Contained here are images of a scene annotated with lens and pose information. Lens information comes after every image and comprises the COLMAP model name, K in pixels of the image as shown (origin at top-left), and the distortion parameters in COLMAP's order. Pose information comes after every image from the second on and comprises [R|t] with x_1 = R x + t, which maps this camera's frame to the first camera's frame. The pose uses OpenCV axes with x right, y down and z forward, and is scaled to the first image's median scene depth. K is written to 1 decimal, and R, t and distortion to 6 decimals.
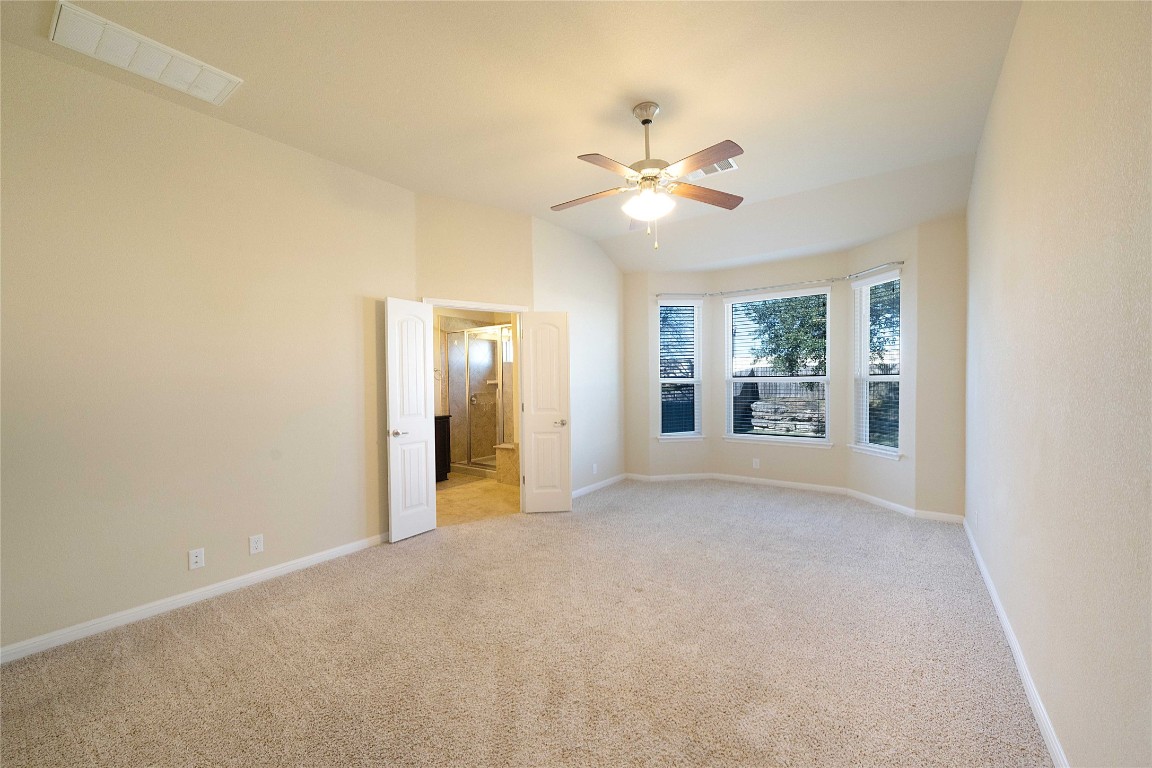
lens RADIAL K [[451.8, 0, 574.8], [0, 451.8, 388.5], [0, 0, 1]] dist [-0.004026, -0.000437]
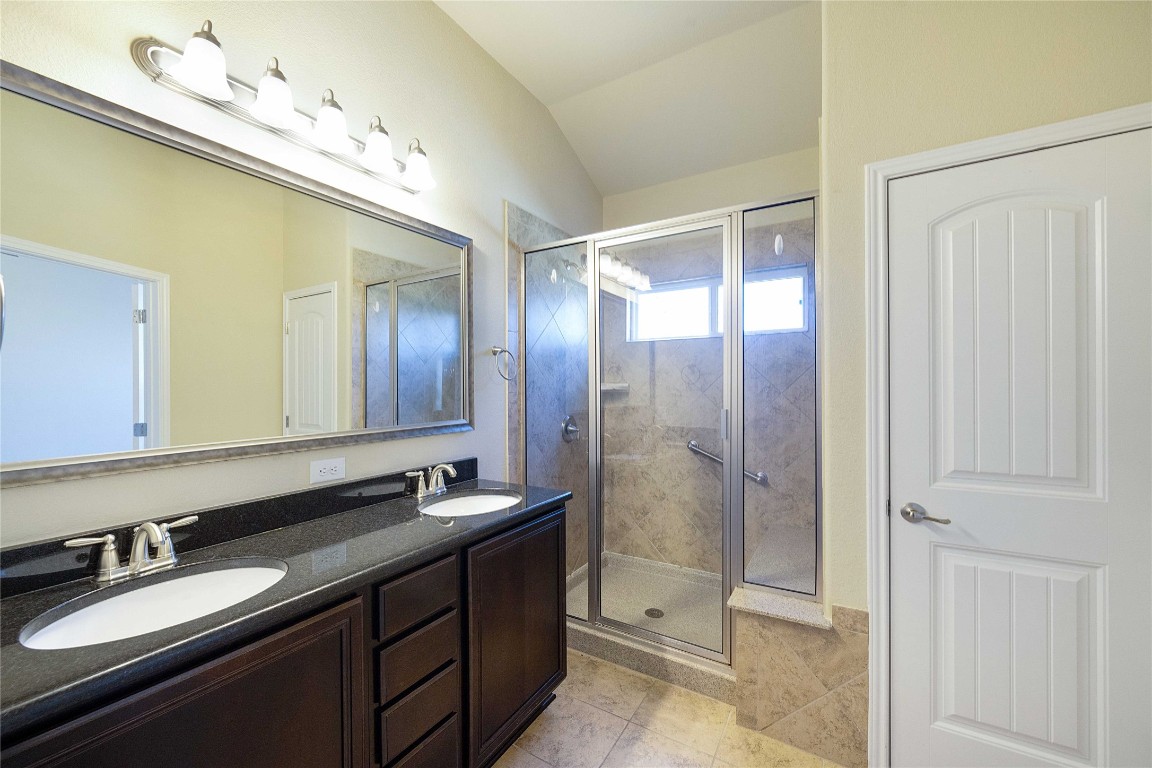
lens RADIAL K [[451.8, 0, 572.9], [0, 451.8, 390.2], [0, 0, 1]] dist [-0.004026, -0.000437]
pose [[0.997211, 0.005402, 0.074434, -0.282852], [-0.004911, 0.999965, -0.006776, -0.008695], [-0.074468, 0.006391, 0.997203, 0.660568]]
